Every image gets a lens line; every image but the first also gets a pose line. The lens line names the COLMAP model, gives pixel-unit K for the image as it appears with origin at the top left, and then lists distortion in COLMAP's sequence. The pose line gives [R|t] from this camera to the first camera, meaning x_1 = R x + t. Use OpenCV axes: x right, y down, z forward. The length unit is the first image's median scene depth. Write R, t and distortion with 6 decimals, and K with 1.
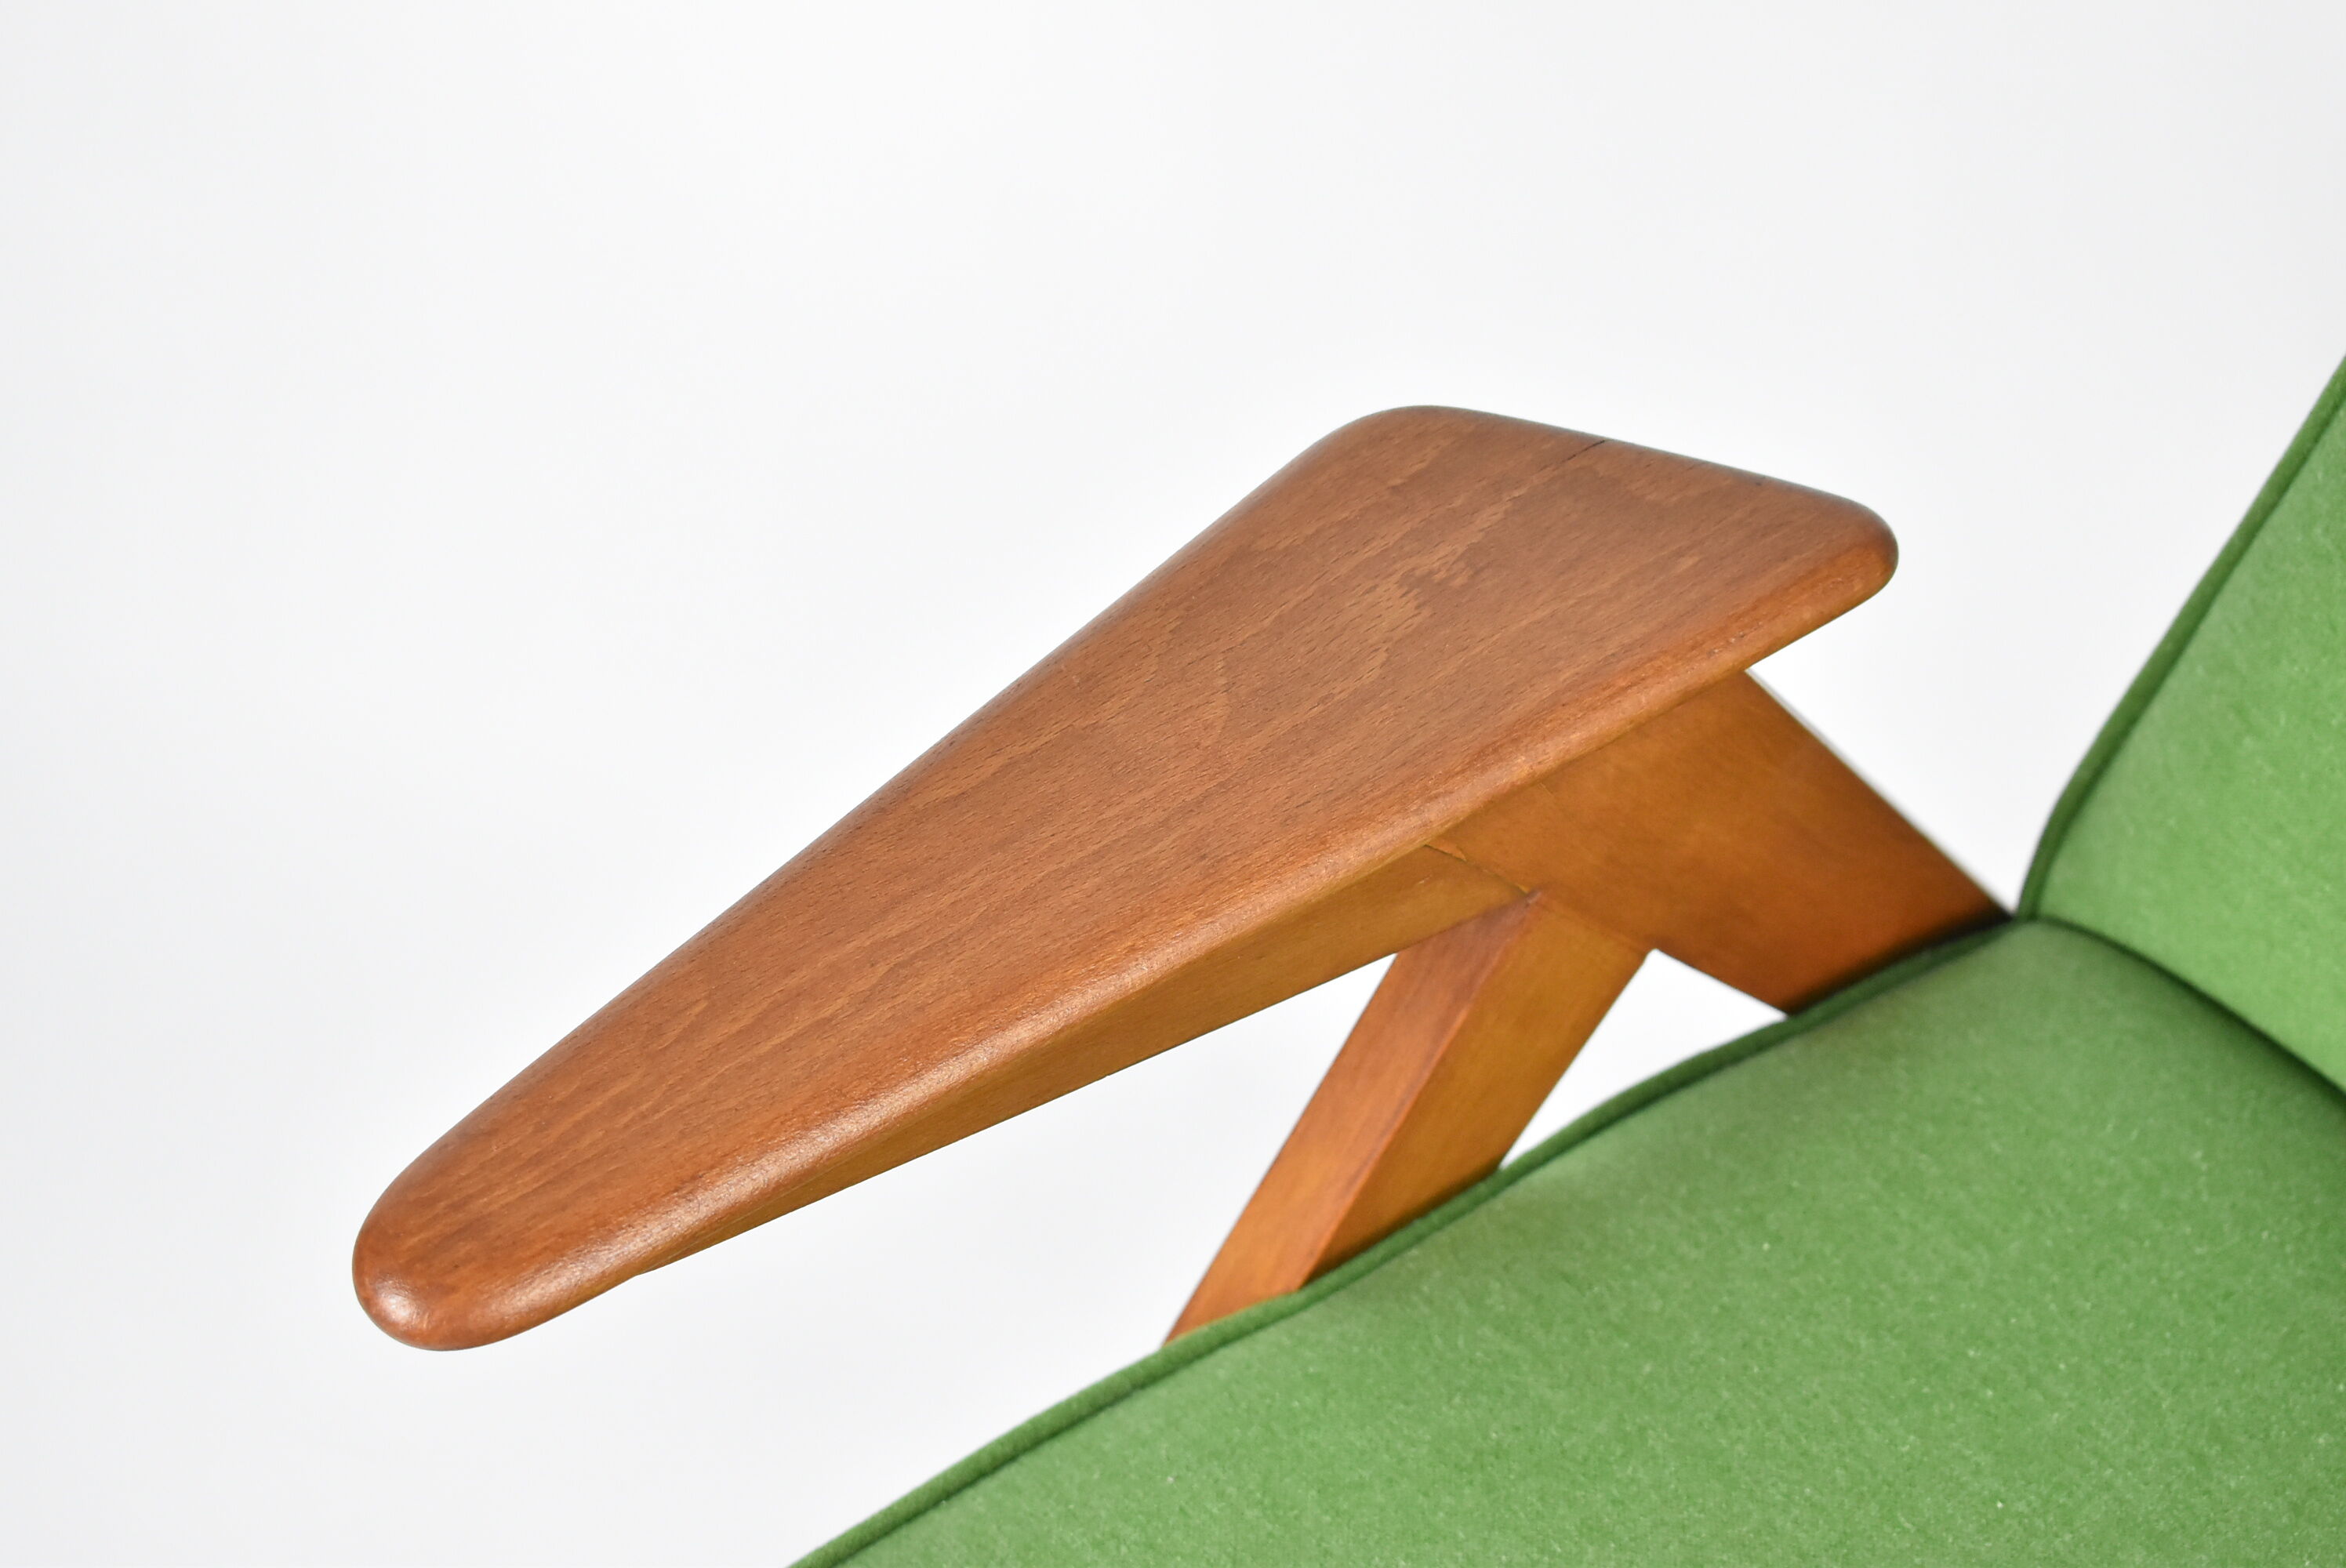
lens RADIAL K [[5106.7, 0, 1175.2], [0, 5106.7, 783.3], [0, 0, 1]] dist [0.045857, 0.000000]
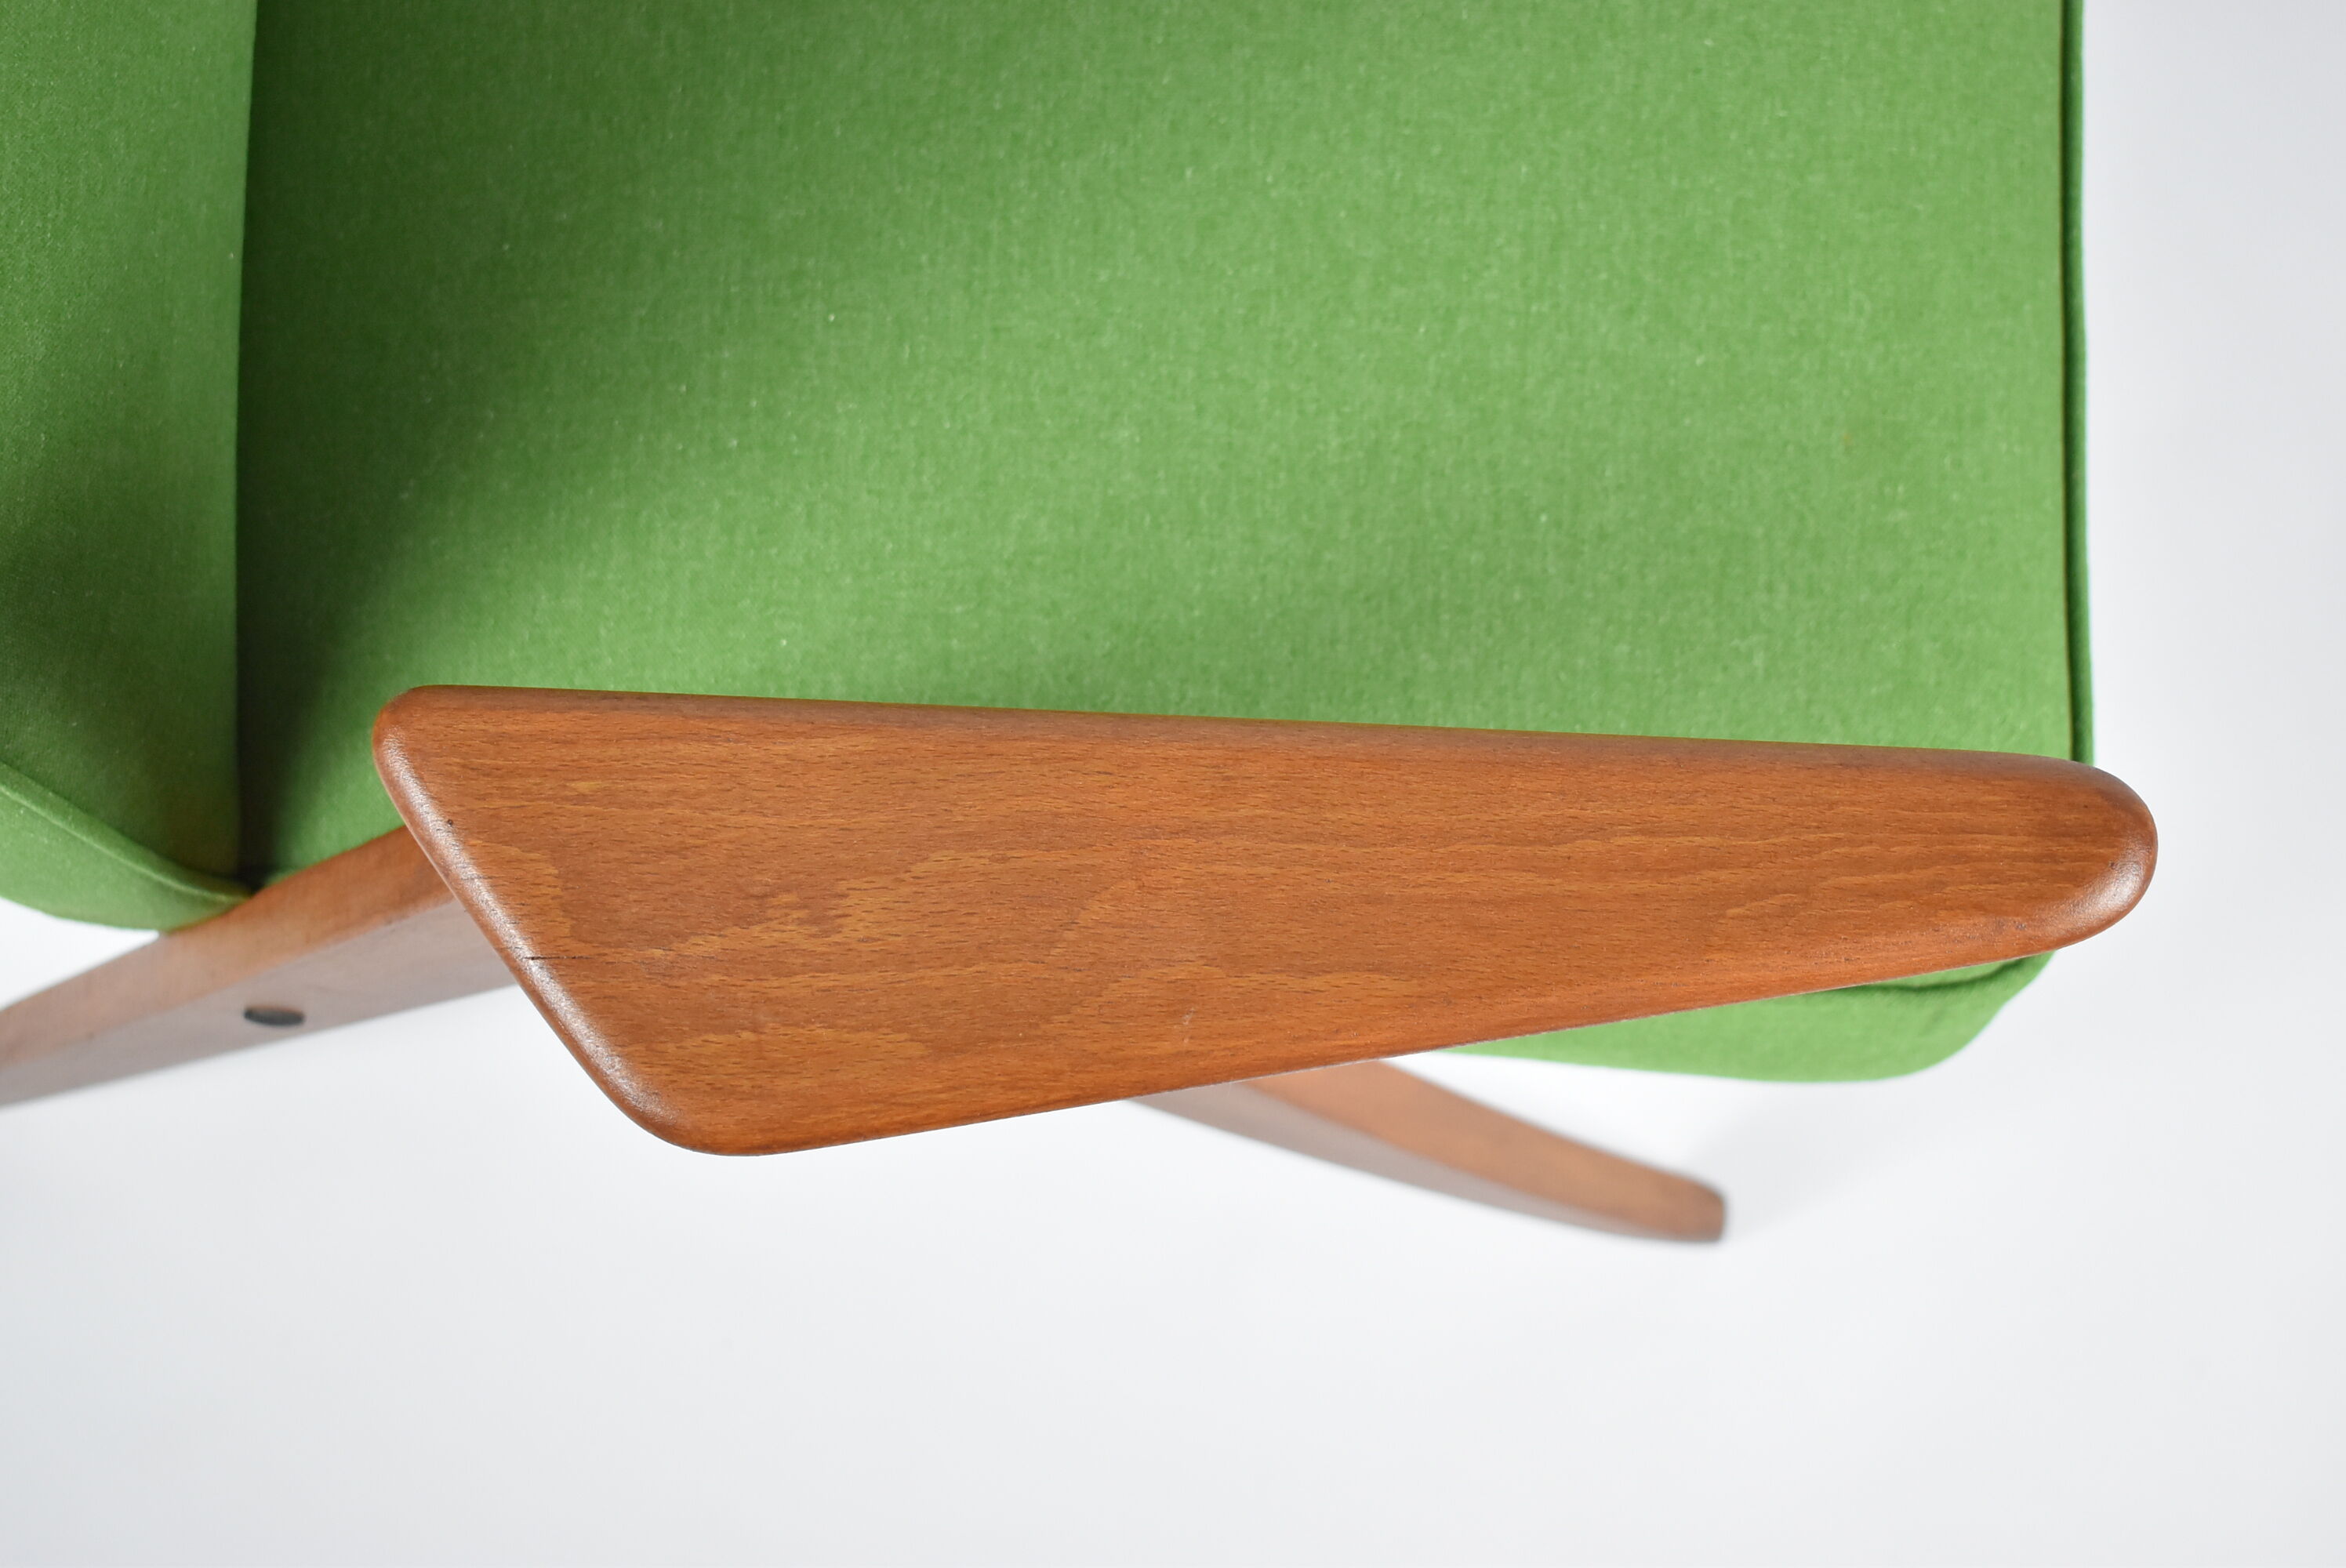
lens RADIAL K [[3610.5, 0, 1218.7], [0, 3610.5, 817.6], [0, 0, 1]] dist [-0.019219, 0.000000]
pose [[-0.768103, -0.631297, 0.107154, -0.075357], [0.503435, -0.491970, 0.710295, -0.501105], [-0.395690, 0.599525, 0.695700, 0.493382]]
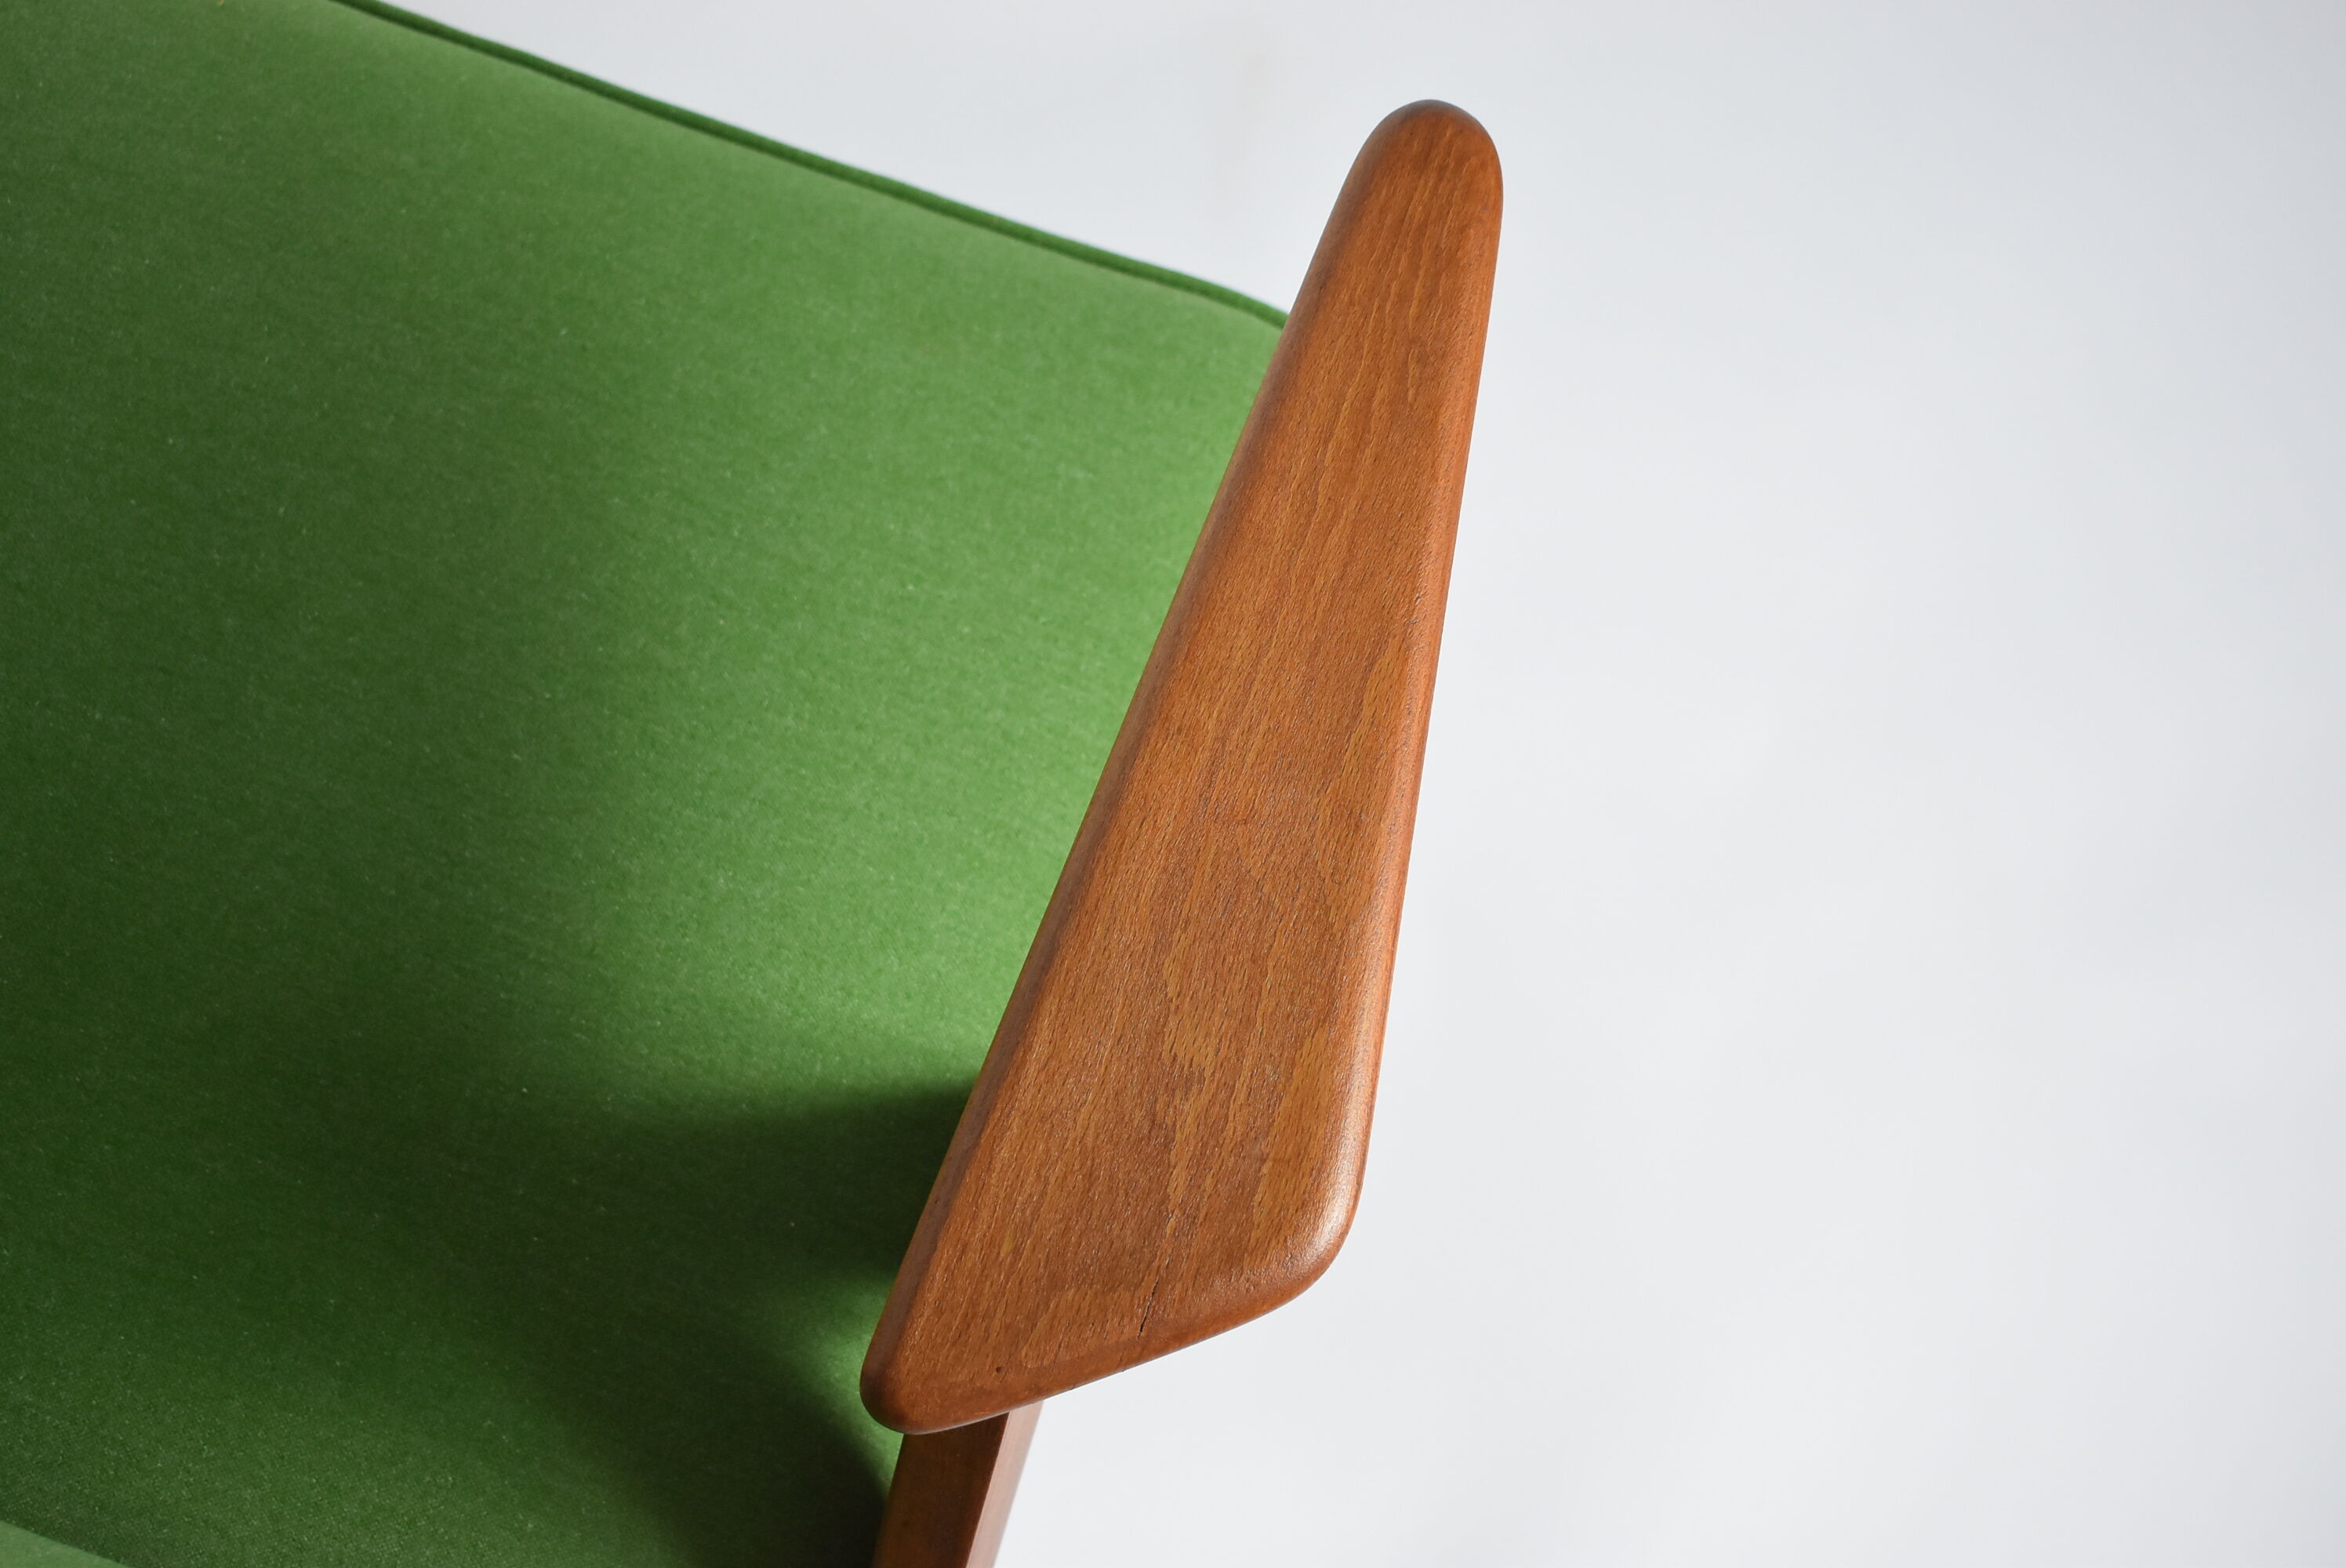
lens RADIAL K [[3457.3, 0, 1172.1], [0, 3457.3, 784.0], [0, 0, 1]] dist [-0.018384, 0.000000]
pose [[-0.839513, 0.489459, -0.235896, 0.208326], [-0.466544, -0.426848, 0.774686, -0.631505], [0.278486, 0.760415, 0.586698, 0.511953]]
